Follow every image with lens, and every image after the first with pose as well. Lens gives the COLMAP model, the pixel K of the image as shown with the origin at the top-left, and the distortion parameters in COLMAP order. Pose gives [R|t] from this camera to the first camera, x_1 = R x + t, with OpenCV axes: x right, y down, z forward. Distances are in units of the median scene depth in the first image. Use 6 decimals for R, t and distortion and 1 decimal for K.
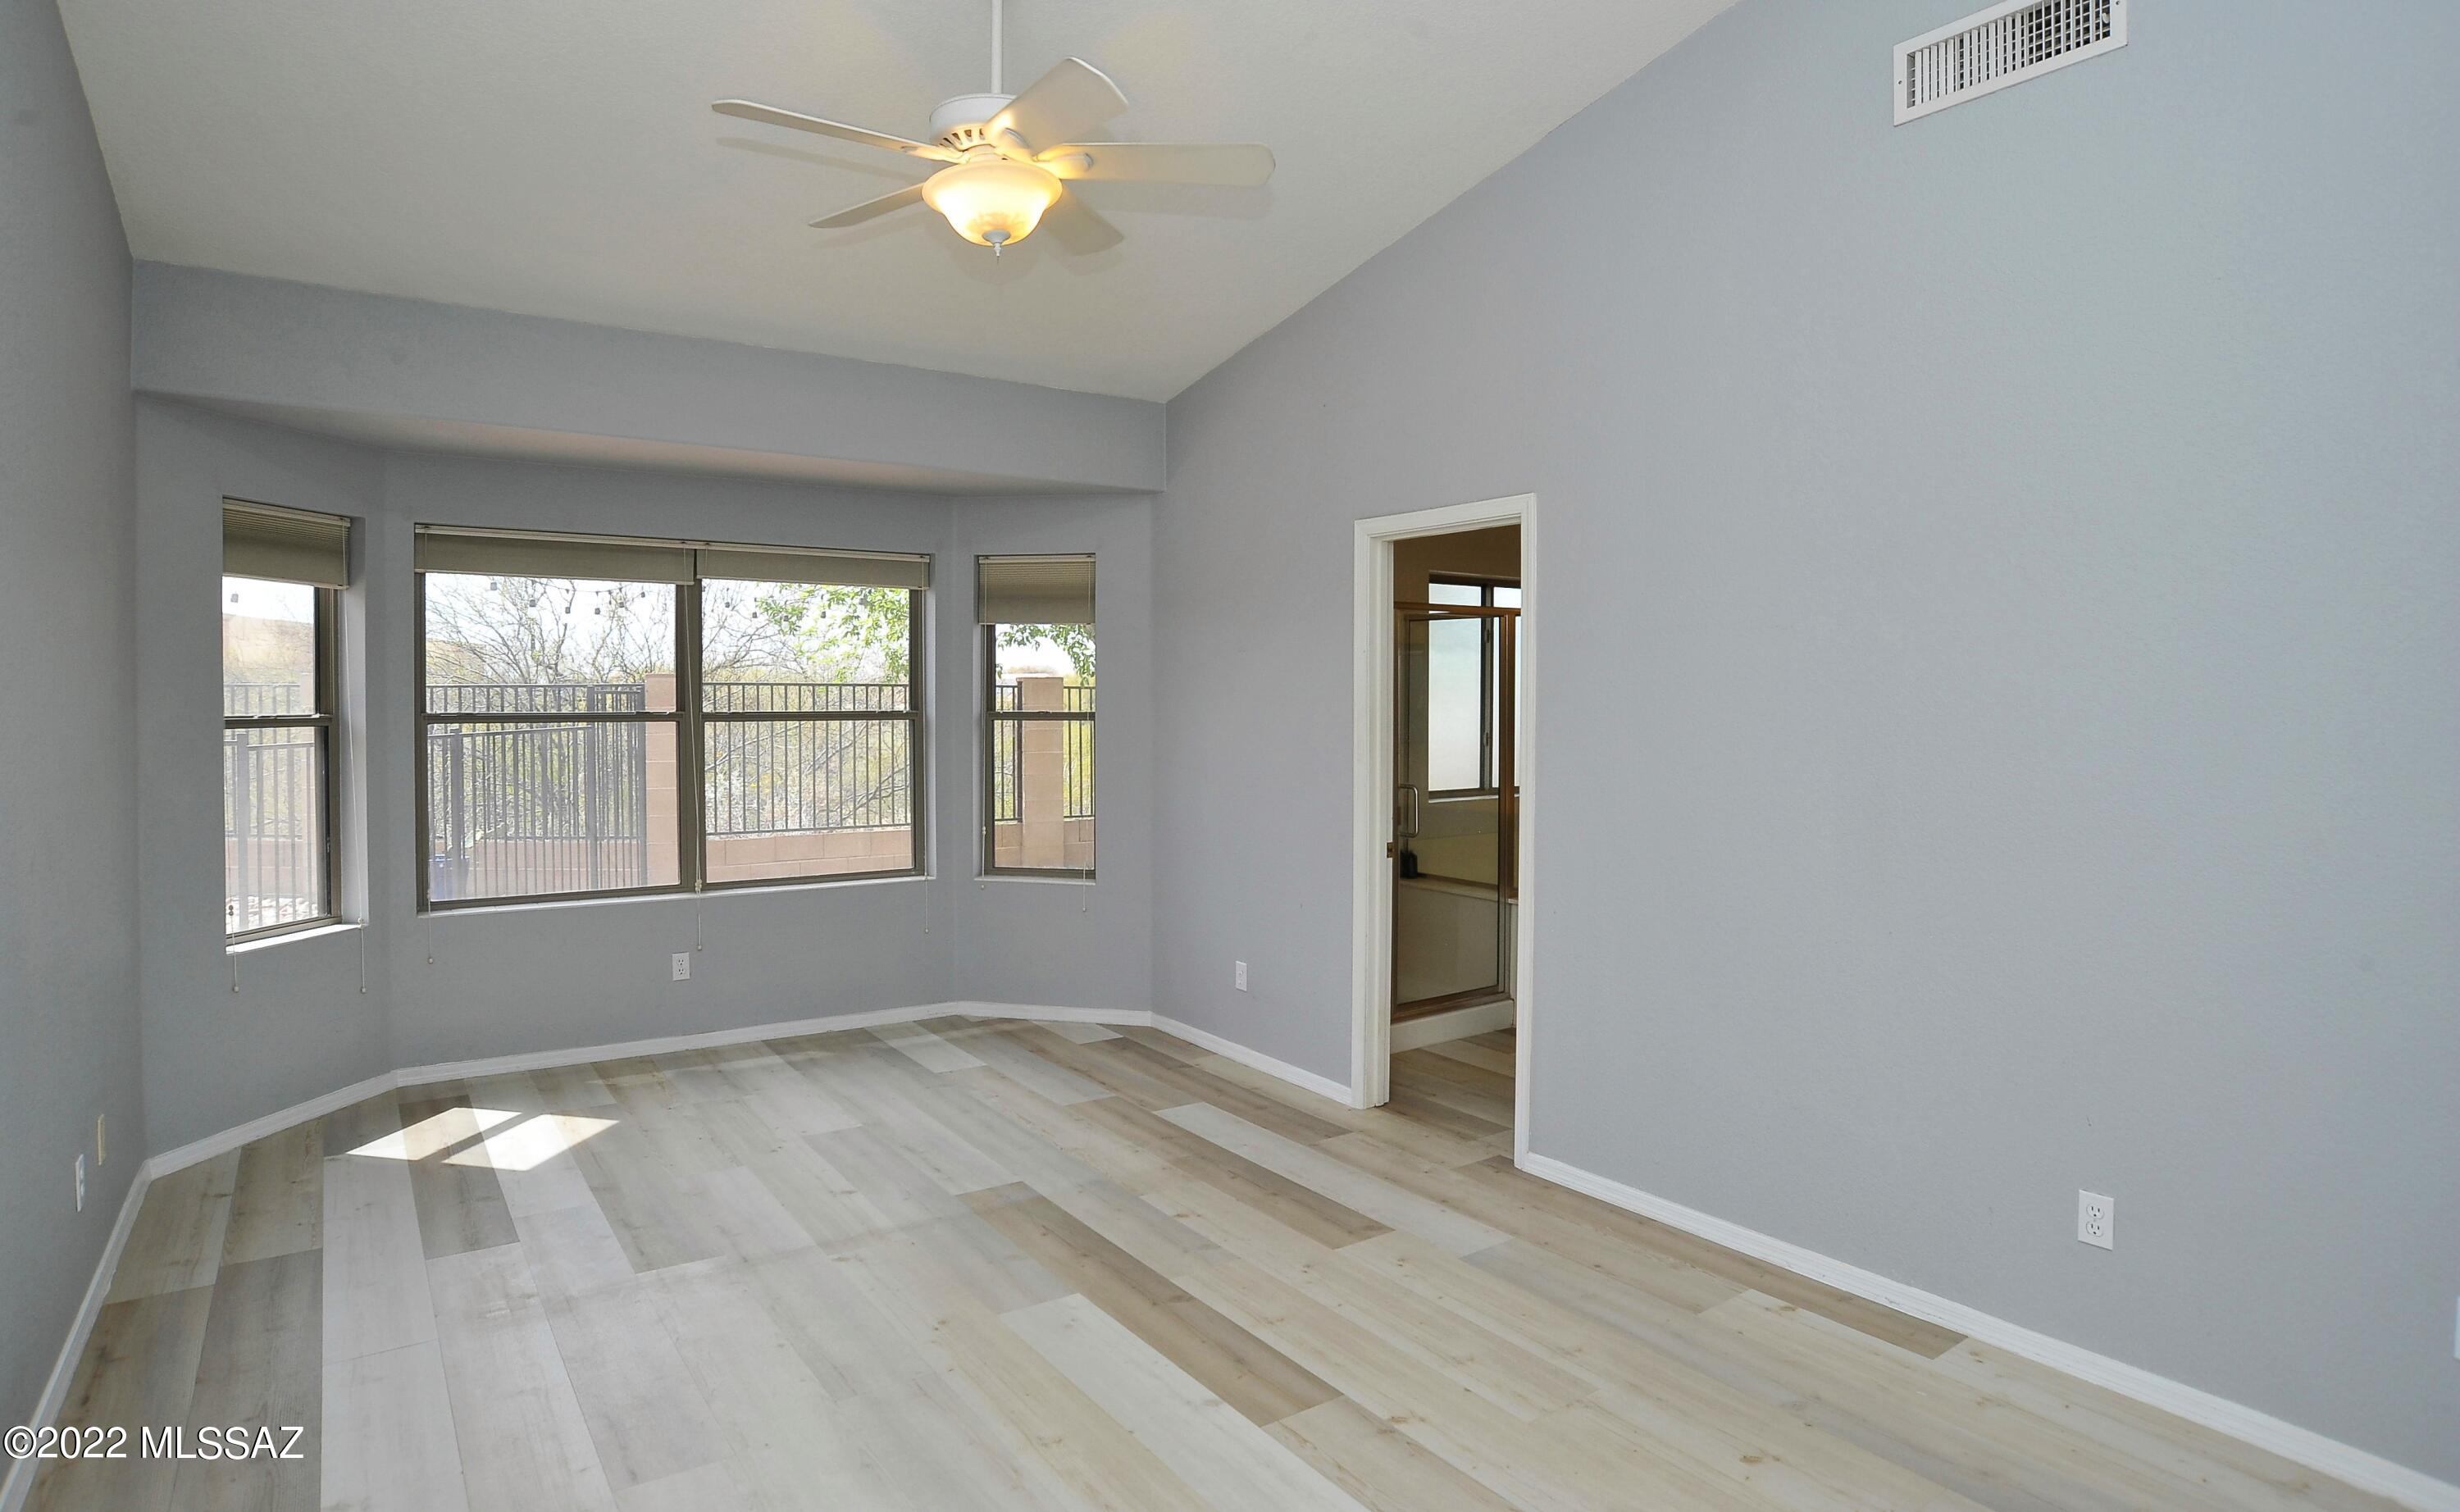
lens RADIAL K [[1293.1, 0, 1225.1], [0, 1293.1, 715.4], [0, 0, 1]] dist [-0.122413, 0.055569]
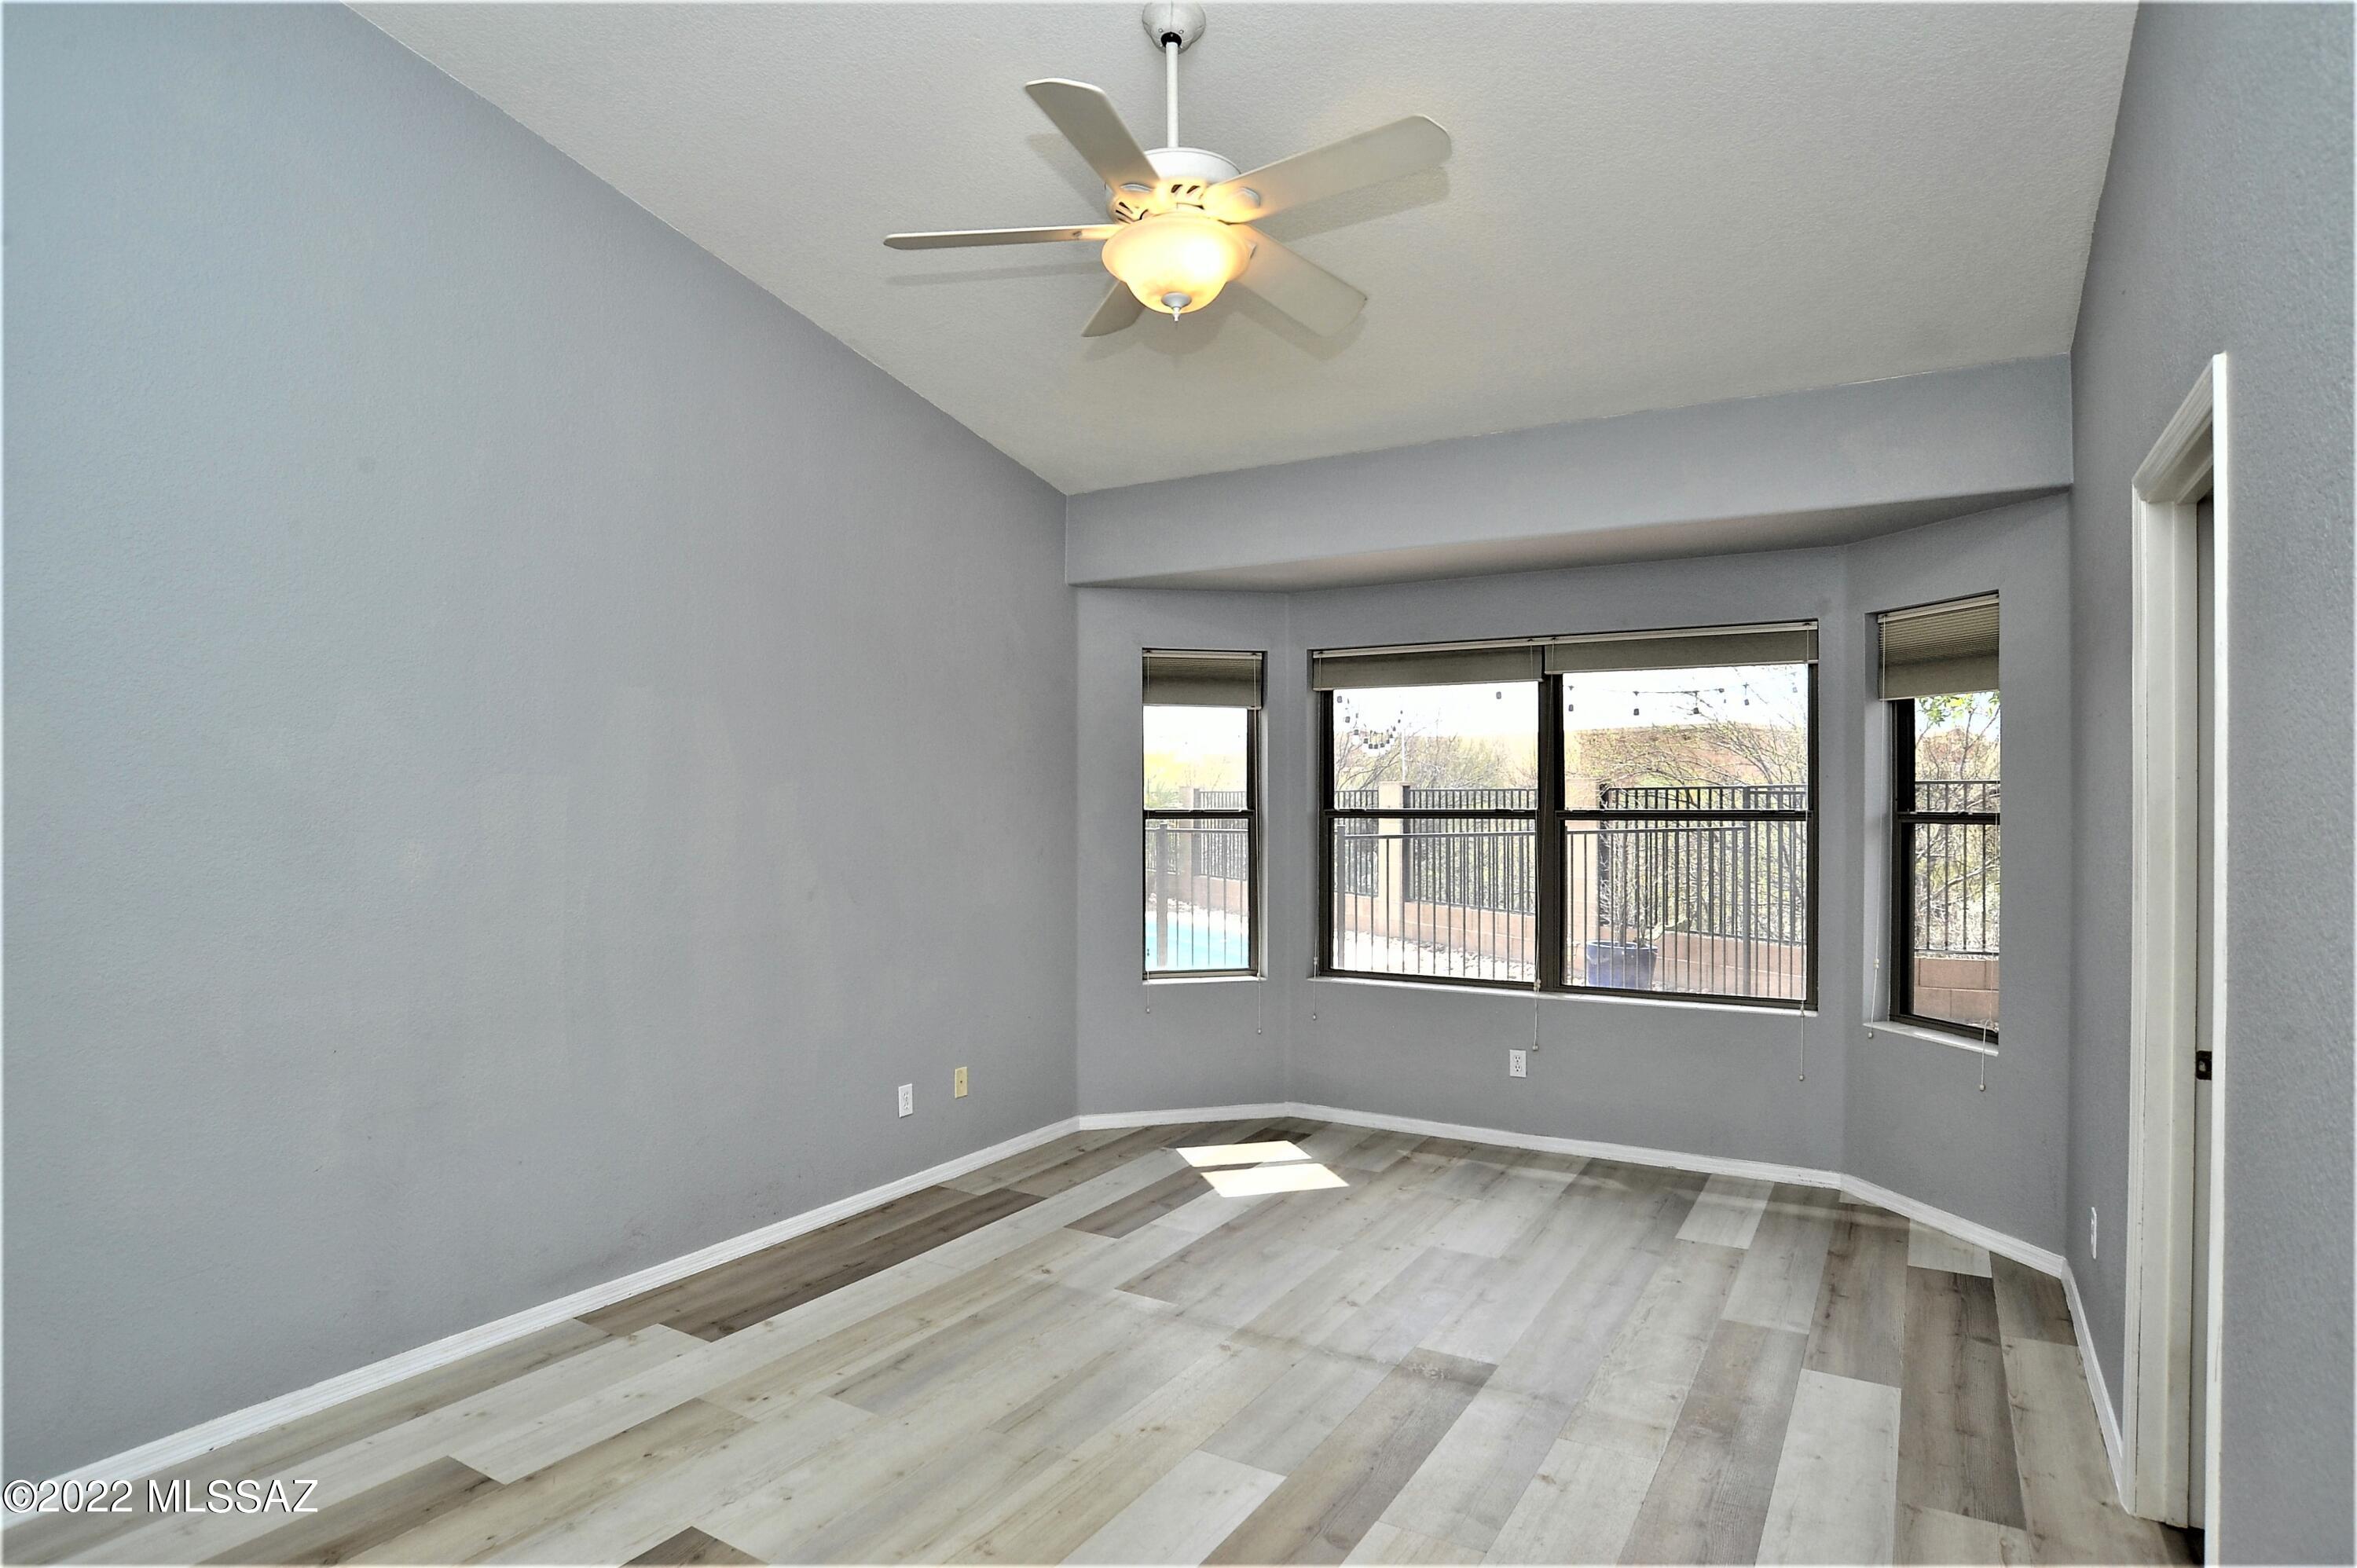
lens RADIAL K [[1279.1, 0, 1180.8], [0, 1279.1, 806.5], [0, 0, 1]] dist [-0.072785, 0.001922]
pose [[0.397205, 0.003169, -0.917724, 0.435519], [-0.010462, 0.999945, -0.001075, -0.001286], [0.917670, 0.010028, 0.397216, 0.395570]]
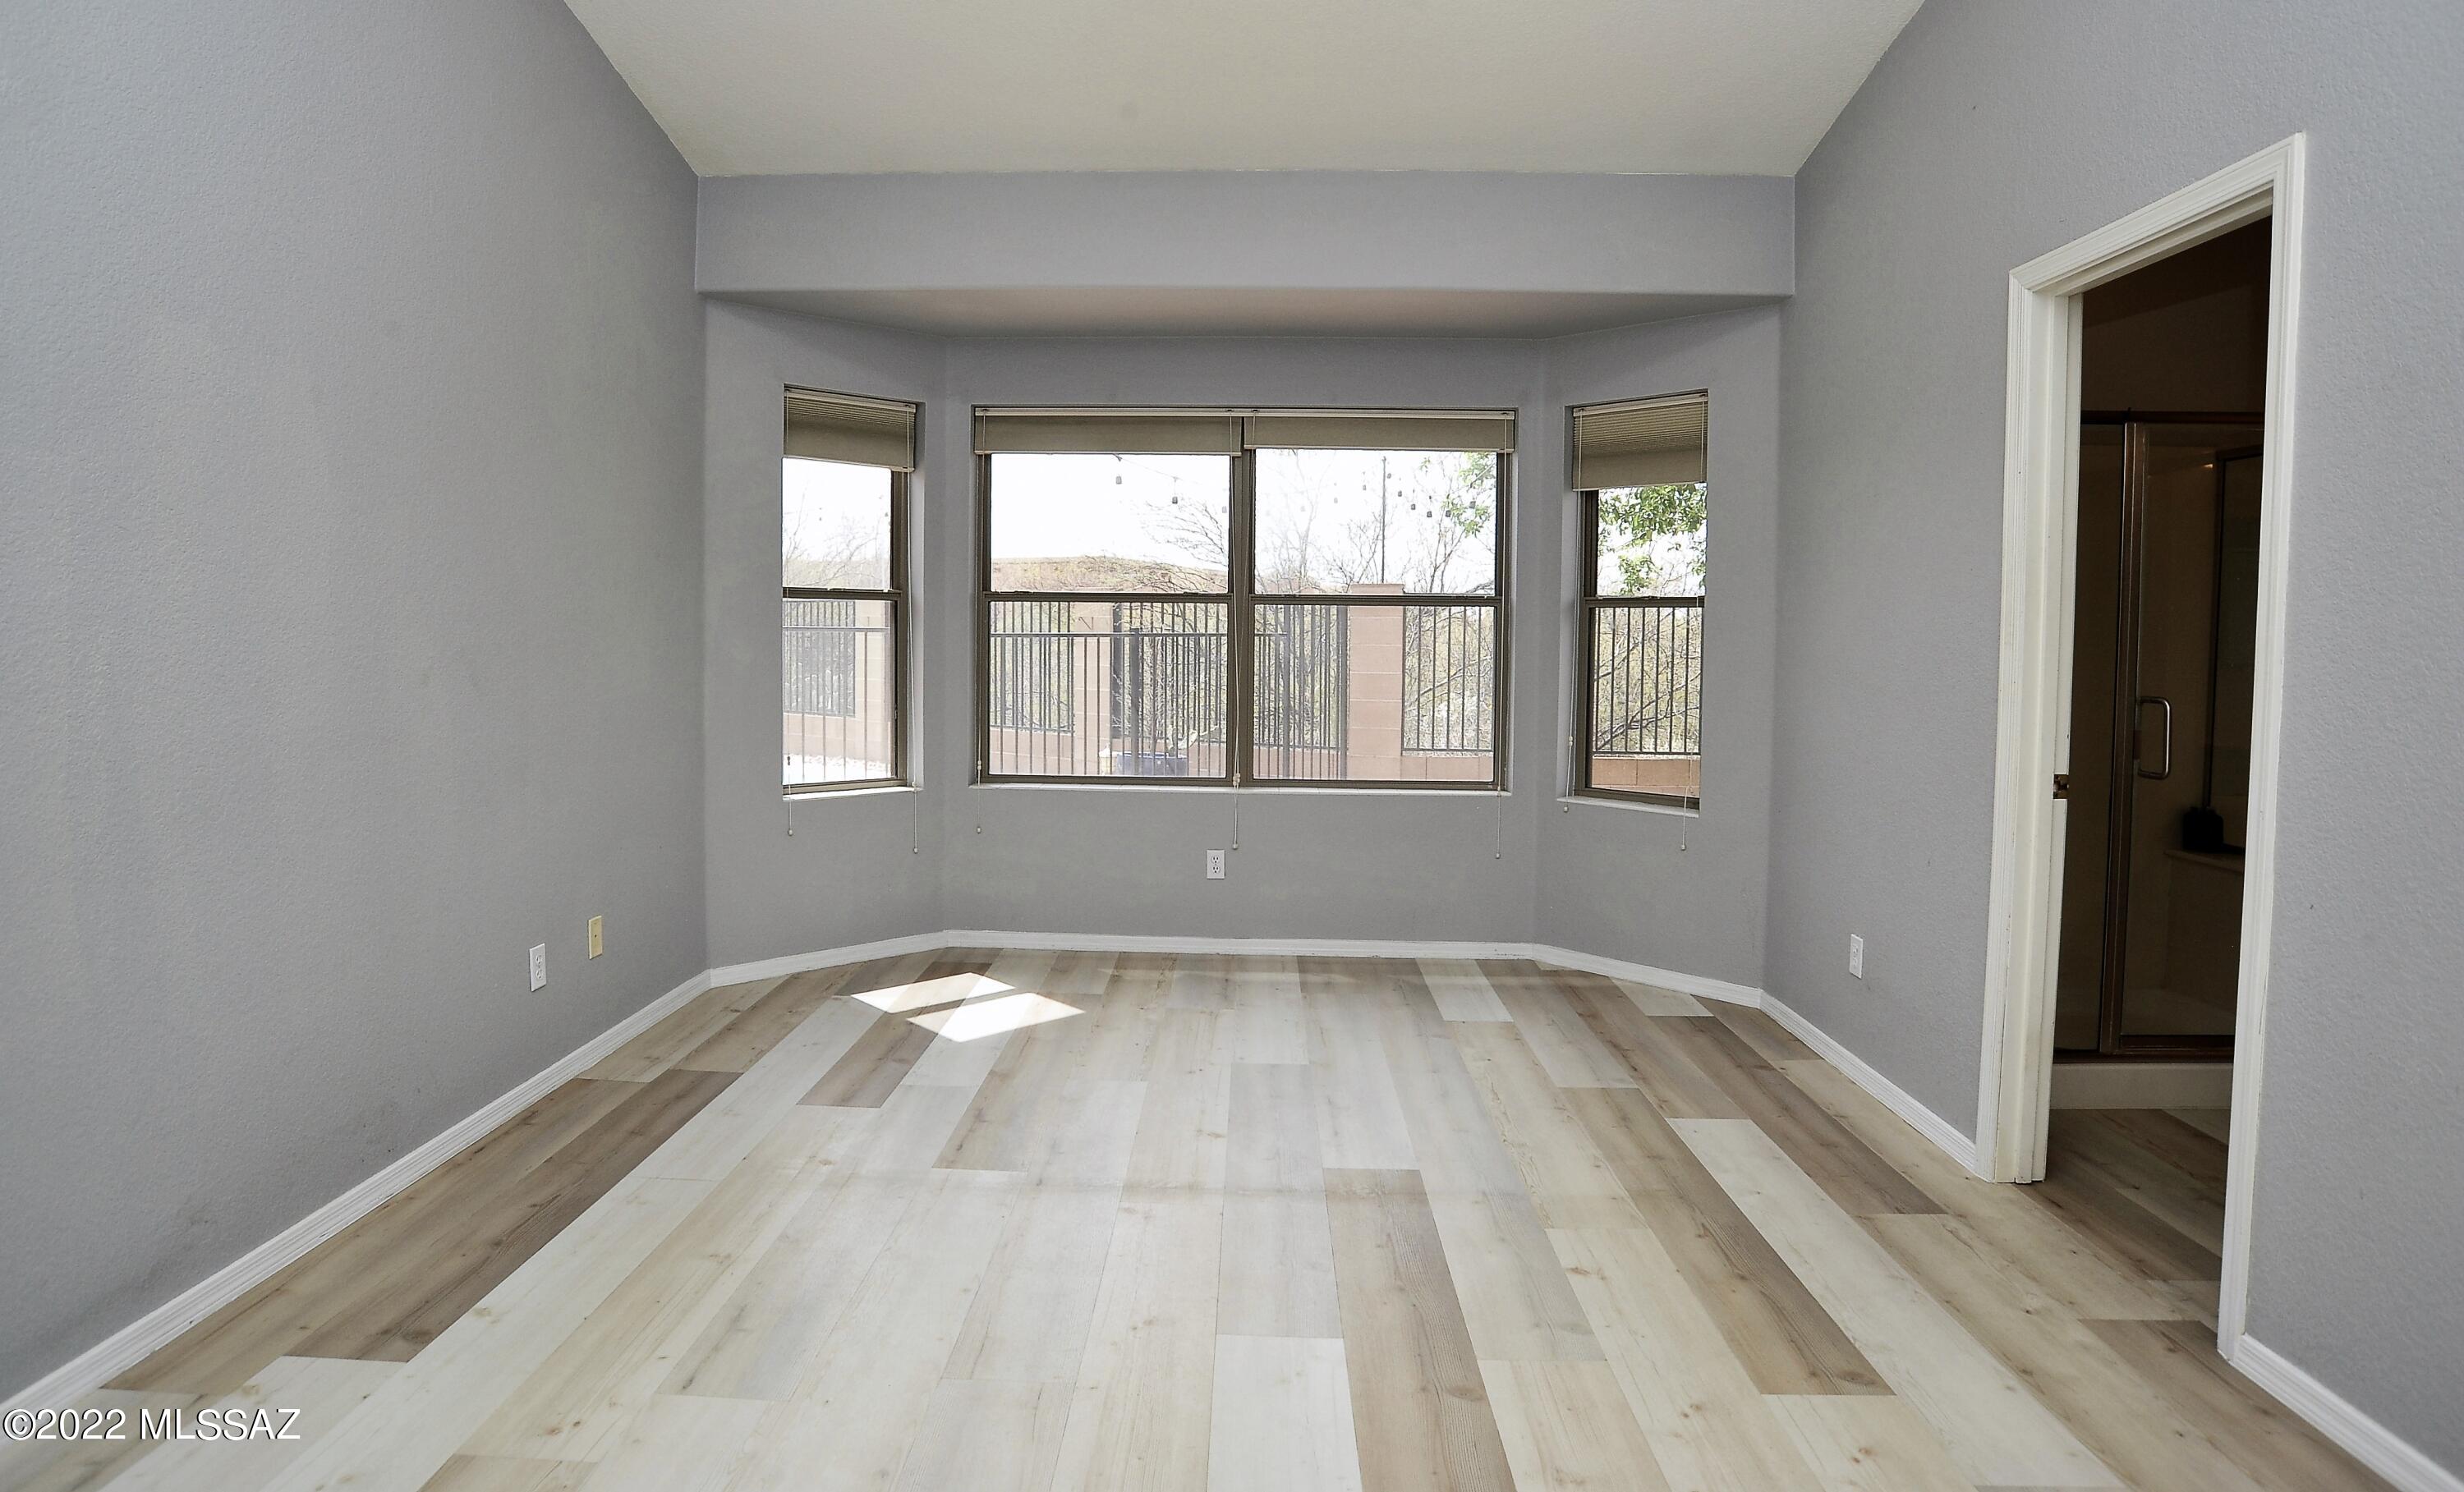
lens RADIAL K [[1306.4, 0, 1223.6], [0, 1306.4, 699.9], [0, 0, 1]] dist [-0.102920, 0.047152]
pose [[0.797264, 0.036341, -0.602536, 0.172449], [-0.017368, 0.999154, 0.037283, 0.046126], [0.603381, -0.019259, 0.797220, 0.261624]]
